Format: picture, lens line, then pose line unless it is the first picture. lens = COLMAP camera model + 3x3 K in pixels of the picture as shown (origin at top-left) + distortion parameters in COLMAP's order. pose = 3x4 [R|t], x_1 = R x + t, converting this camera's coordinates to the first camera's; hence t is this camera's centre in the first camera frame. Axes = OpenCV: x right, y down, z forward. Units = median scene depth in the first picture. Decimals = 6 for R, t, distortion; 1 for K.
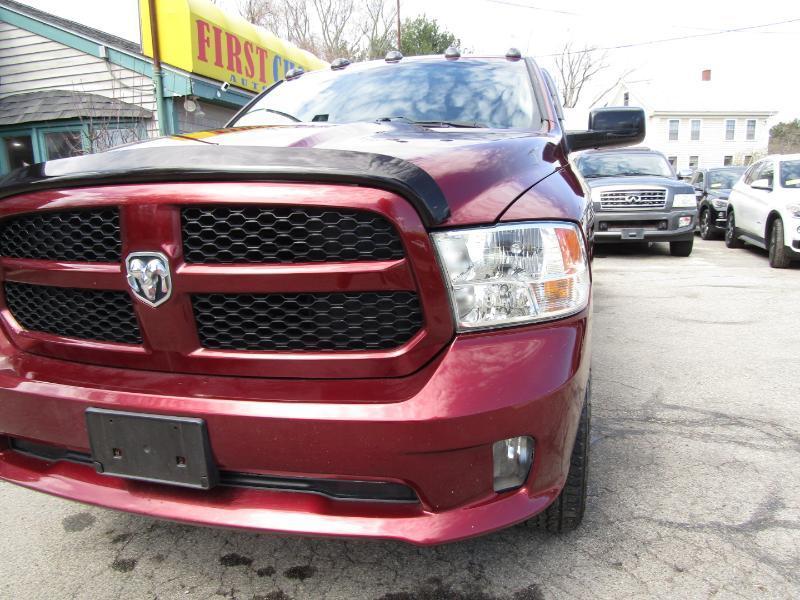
lens RADIAL K [[567.7, 0, 400.6], [0, 567.7, 301.4], [0, 0, 1]] dist [-0.013617, 0.003507]
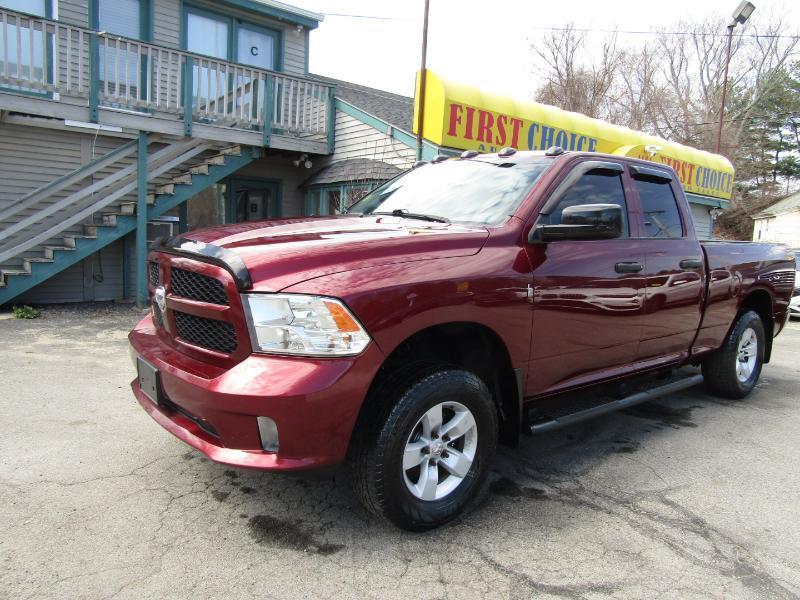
lens RADIAL K [[567.7, 0, 401.2], [0, 567.7, 299.5], [0, 0, 1]] dist [-0.013617, 0.003507]
pose [[0.817166, 0.129920, -0.561570, 0.312745], [-0.169149, 0.985423, -0.018157, -0.032057], [0.551025, 0.109826, 0.827230, -0.049817]]
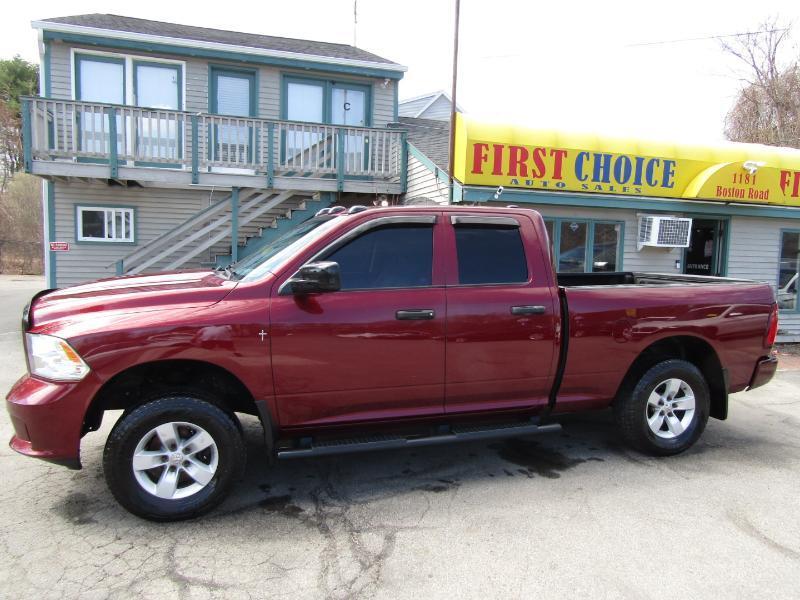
lens RADIAL K [[567.7, 0, 400.6], [0, 567.7, 299.3], [0, 0, 1]] dist [-0.013617, 0.003507]
pose [[0.550918, 0.115961, -0.826464, 0.670695], [-0.188774, 0.981948, 0.011941, -0.133887], [0.812929, 0.149436, 0.562863, 0.186974]]
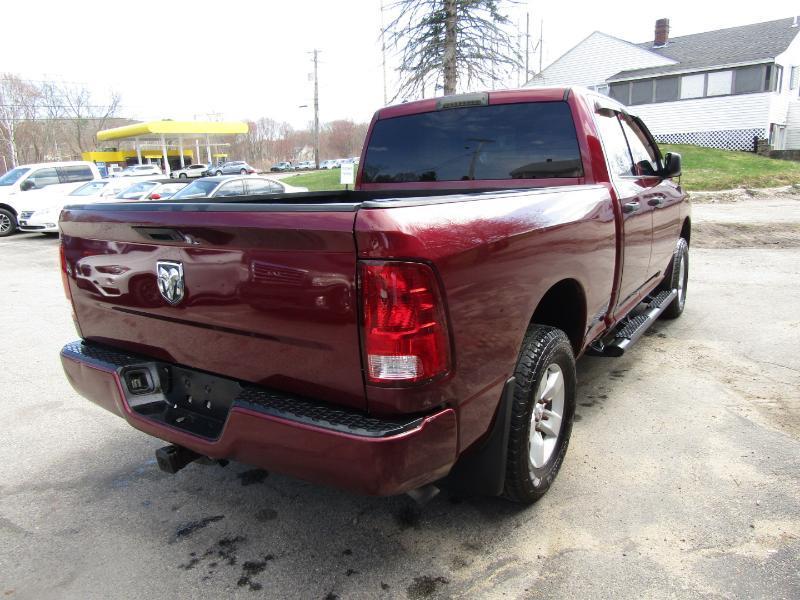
lens RADIAL K [[567.7, 0, 402.2], [0, 567.7, 303.4], [0, 0, 1]] dist [-0.013617, 0.003507]
pose [[-0.950557, -0.007497, 0.310461, -0.066304], [0.119938, 0.913280, 0.389275, -0.311526], [-0.286456, 0.407264, -0.867225, 1.366554]]
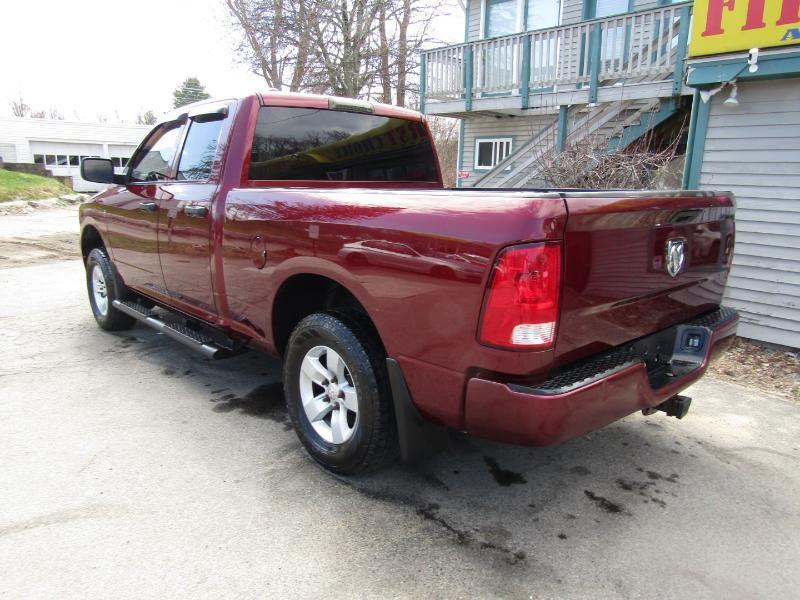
lens RADIAL K [[567.7, 0, 401.0], [0, 567.7, 300.6], [0, 0, 1]] dist [-0.013617, 0.003507]
pose [[-0.515589, 0.200034, -0.833159, 0.603080], [-0.164751, 0.931079, 0.325498, -0.278315], [0.840848, 0.305087, -0.447099, 1.136762]]
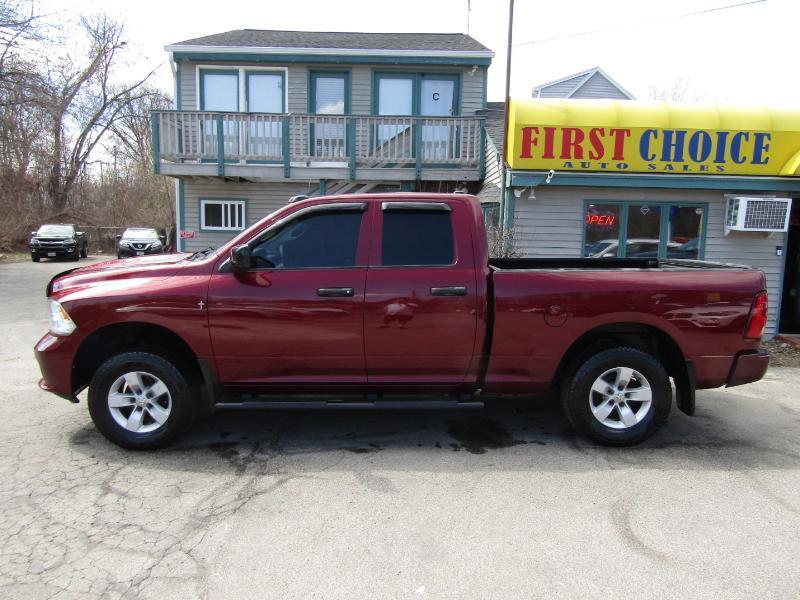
lens RADIAL K [[567.7, 0, 401.4], [0, 567.7, 299.3], [0, 0, 1]] dist [-0.013617, 0.003507]
pose [[0.285923, 0.145637, -0.947121, 0.848100], [-0.197769, 0.976073, 0.090385, -0.182572], [0.937622, 0.161468, 0.307884, 0.412727]]
